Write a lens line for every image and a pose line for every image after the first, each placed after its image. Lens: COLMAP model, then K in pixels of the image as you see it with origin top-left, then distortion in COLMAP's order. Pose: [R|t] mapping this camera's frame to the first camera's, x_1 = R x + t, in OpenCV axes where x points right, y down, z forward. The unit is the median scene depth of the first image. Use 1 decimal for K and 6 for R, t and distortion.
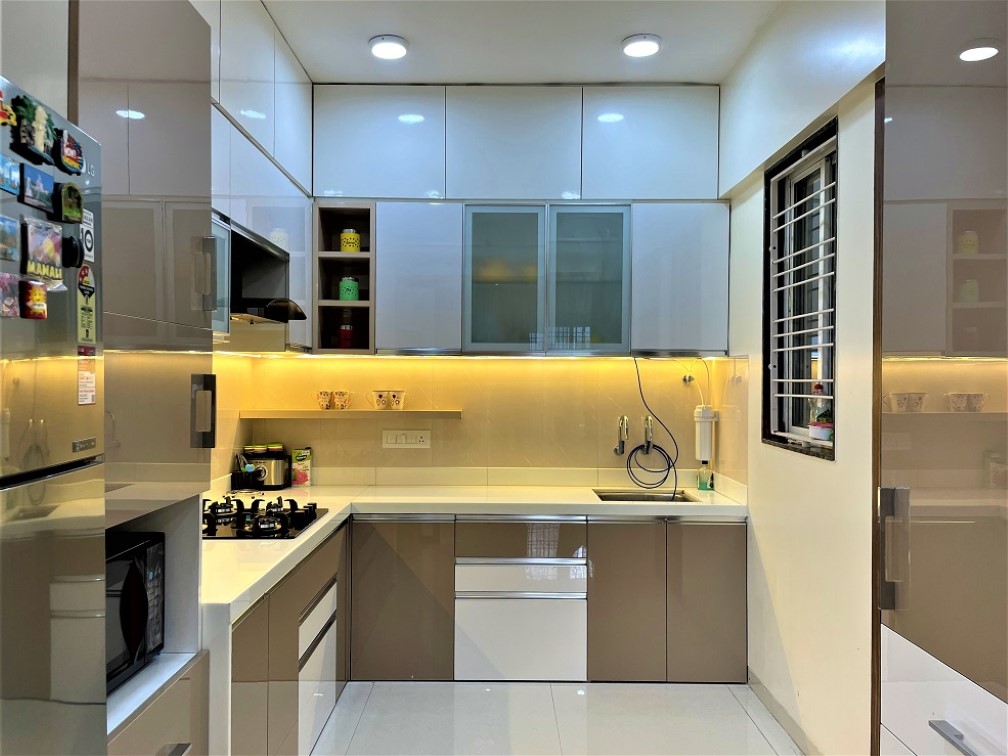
lens RADIAL K [[760.2, 0, 501.1], [0, 760.2, 379.0], [0, 0, 1]] dist [0.081595, -0.010372]
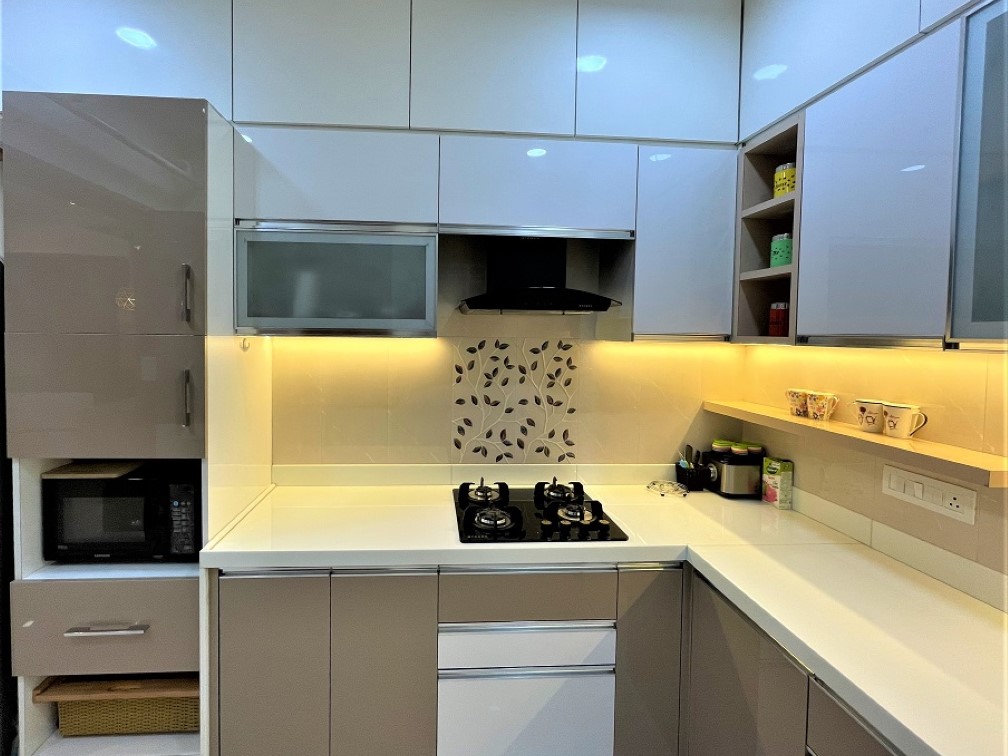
lens RADIAL K [[453.0, 0, 461.9], [0, 453.0, 352.8], [0, 0, 1]] dist [-0.004765, -0.000138]
pose [[0.065037, 0.033315, -0.997327, 0.189886], [-0.015627, 0.999354, 0.032363, -0.031350], [0.997760, 0.013480, 0.065516, 0.642149]]
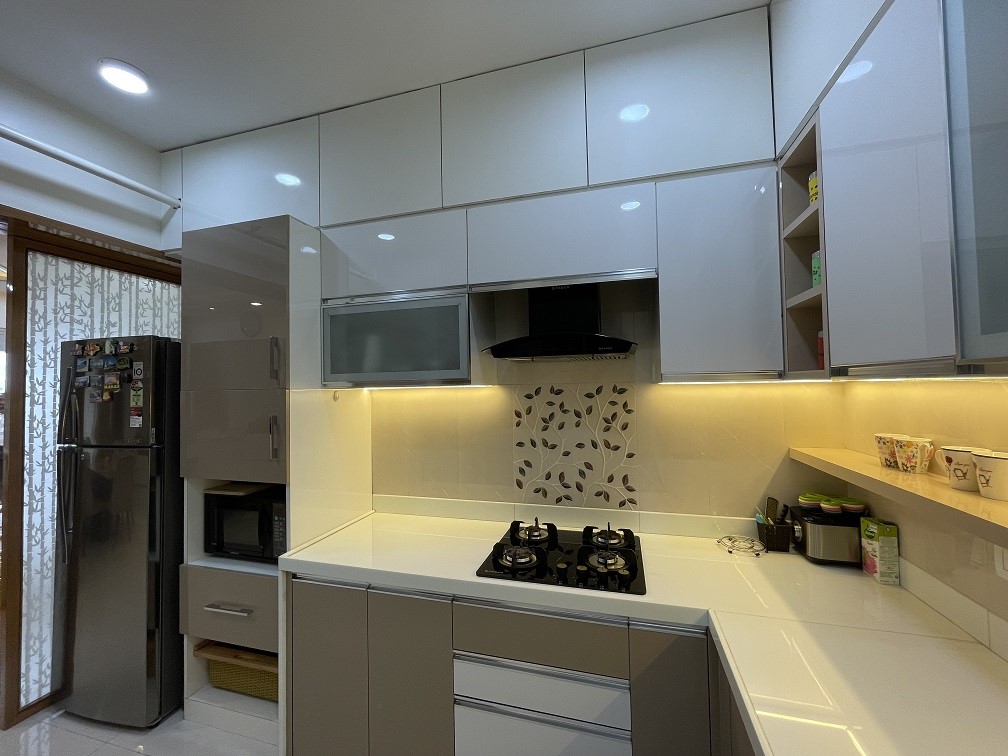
lens RADIAL K [[411.3, 0, 502.5], [0, 411.3, 377.1], [0, 0, 1]] dist [-0.004298, -0.000432]
pose [[-0.274920, -0.024808, -0.961147, 0.168897], [0.014955, 0.999436, -0.030074, -0.026396], [0.961351, -0.022642, -0.274394, 0.797930]]
